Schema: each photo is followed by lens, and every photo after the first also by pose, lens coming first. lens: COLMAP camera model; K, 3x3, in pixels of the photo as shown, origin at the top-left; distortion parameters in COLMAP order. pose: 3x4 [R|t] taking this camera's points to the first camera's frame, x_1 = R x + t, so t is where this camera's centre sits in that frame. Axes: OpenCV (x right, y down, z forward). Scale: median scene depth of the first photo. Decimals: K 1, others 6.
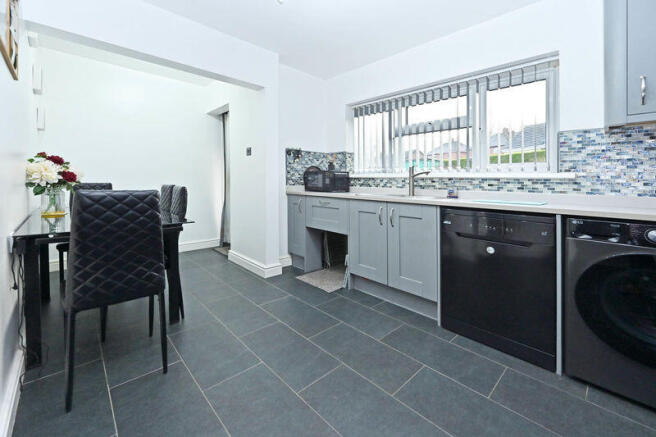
lens RADIAL K [[274.8, 0, 329.9], [0, 274.8, 188.5], [0, 0, 1]] dist [0.001053, 0.000208]
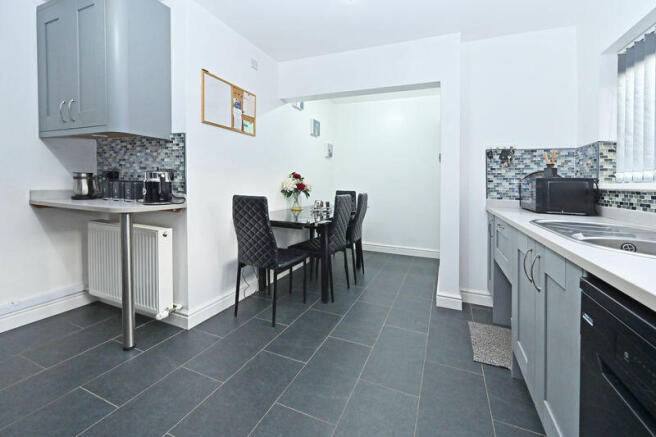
lens RADIAL K [[273.1, 0, 332.7], [0, 273.1, 196.9], [0, 0, 1]] dist [-0.000353, -0.000091]
pose [[0.408417, 0.039439, -0.911943, 0.458154], [-0.039421, 0.998896, 0.025544, -0.024525], [0.911944, 0.025517, 0.409521, 0.404946]]
